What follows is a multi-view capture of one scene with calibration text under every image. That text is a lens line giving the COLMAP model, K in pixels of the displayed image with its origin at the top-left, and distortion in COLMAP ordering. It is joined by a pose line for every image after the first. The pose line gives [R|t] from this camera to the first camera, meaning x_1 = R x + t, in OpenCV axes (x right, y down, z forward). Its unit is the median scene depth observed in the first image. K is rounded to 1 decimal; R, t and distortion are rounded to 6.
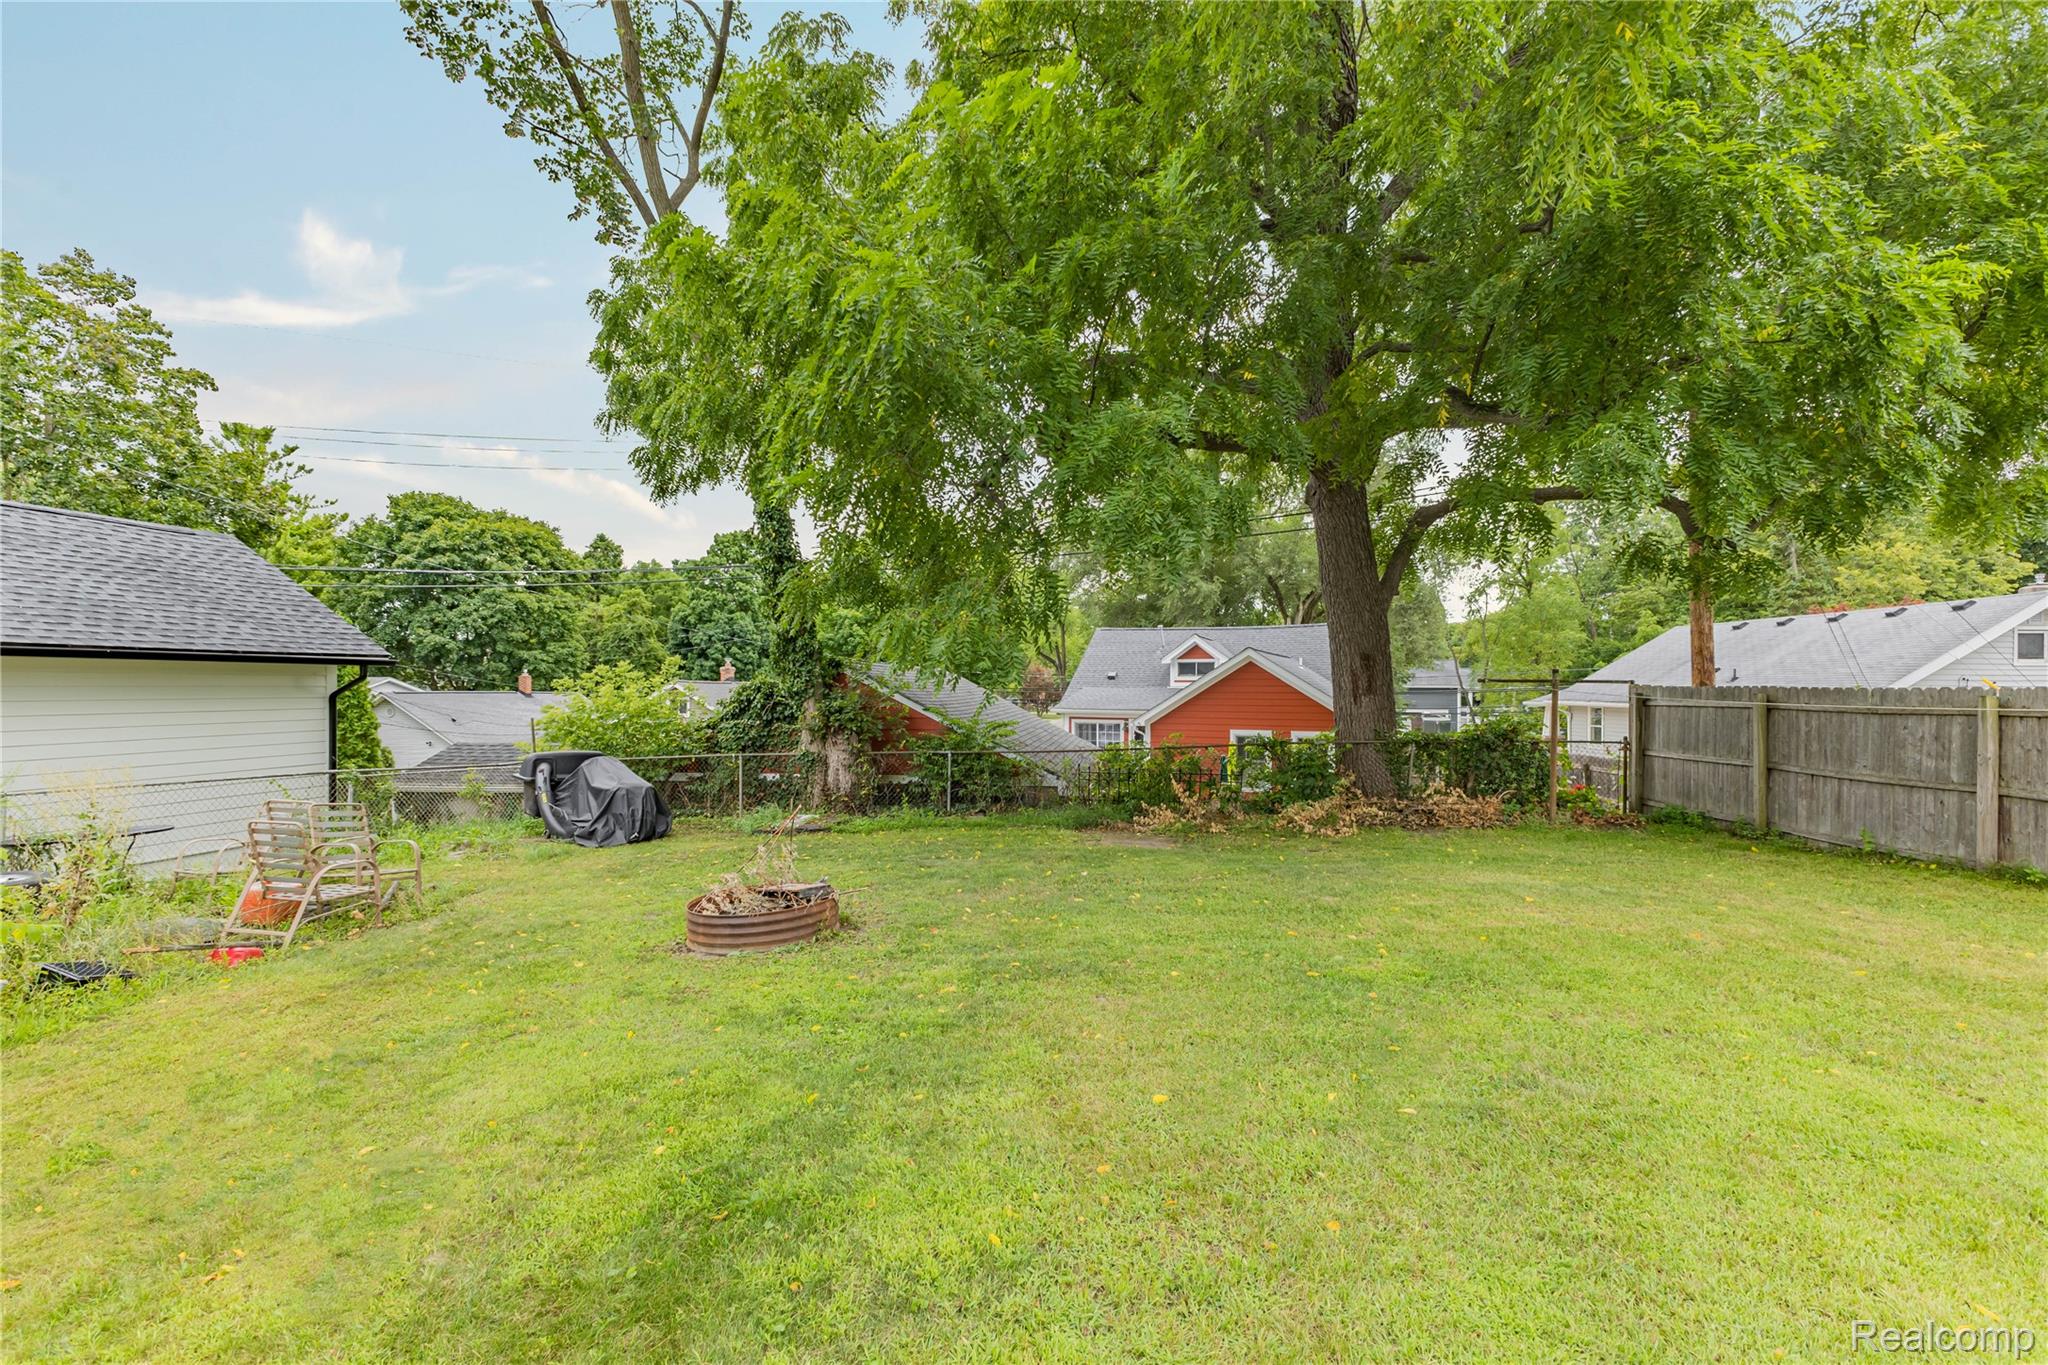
lens RADIAL K [[877.6, 0, 1023.1], [0, 877.6, 679.8], [0, 0, 1]] dist [0.003945, 0.001505]
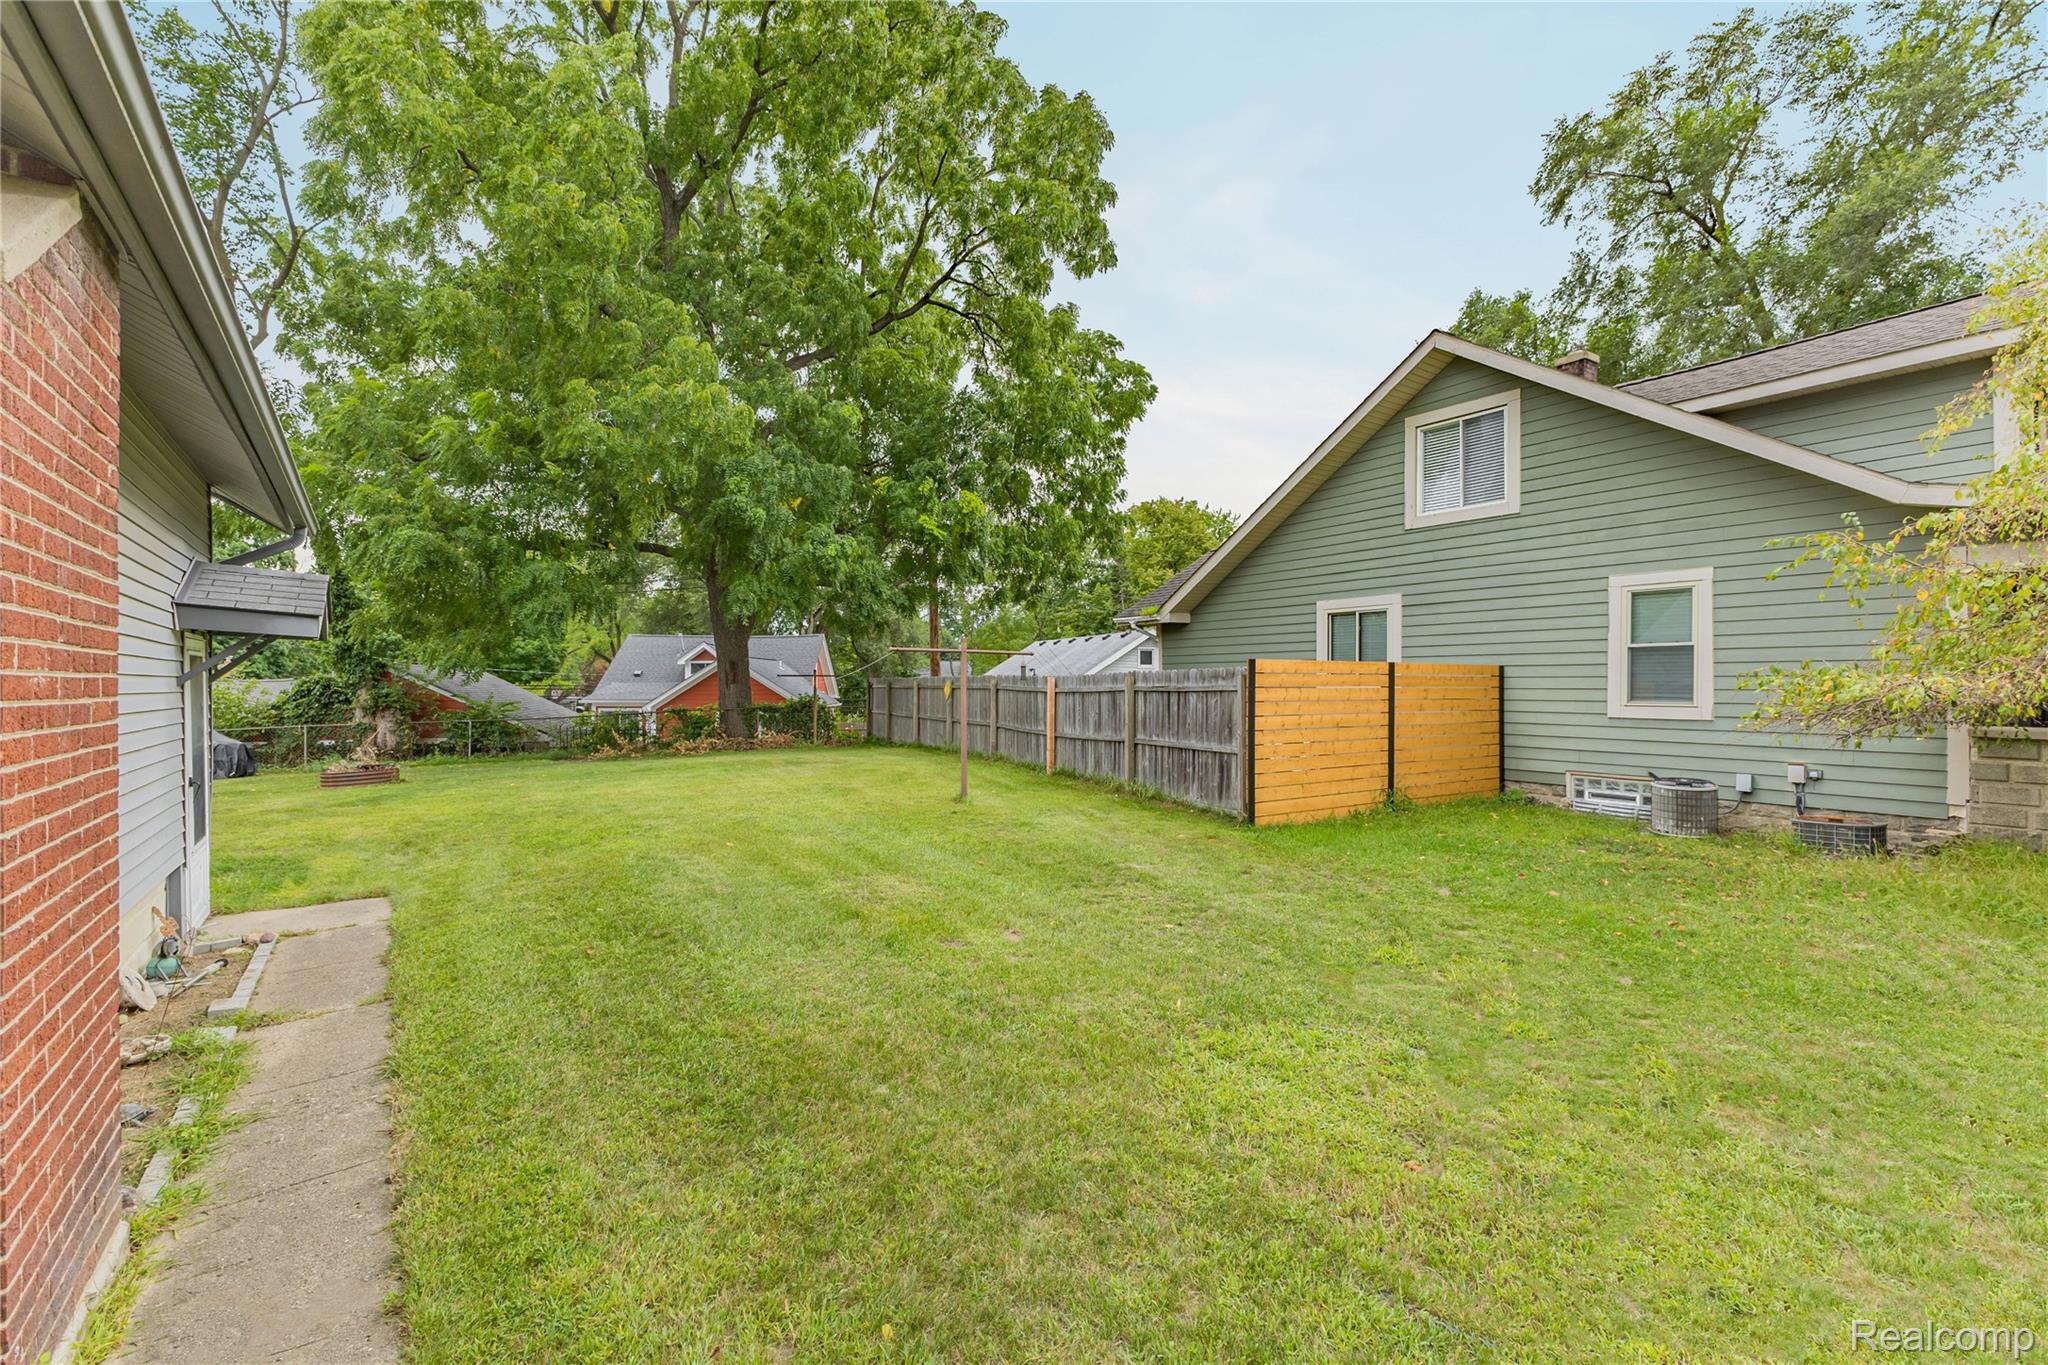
lens RADIAL K [[877.6, 0, 1020.0], [0, 877.6, 681.5], [0, 0, 1]] dist [0.003945, 0.001505]
pose [[0.902867, -0.004577, 0.429896, 0.131772], [0.002194, 0.999979, 0.006039, 0.003288], [-0.429915, -0.004510, 0.902858, -0.871169]]
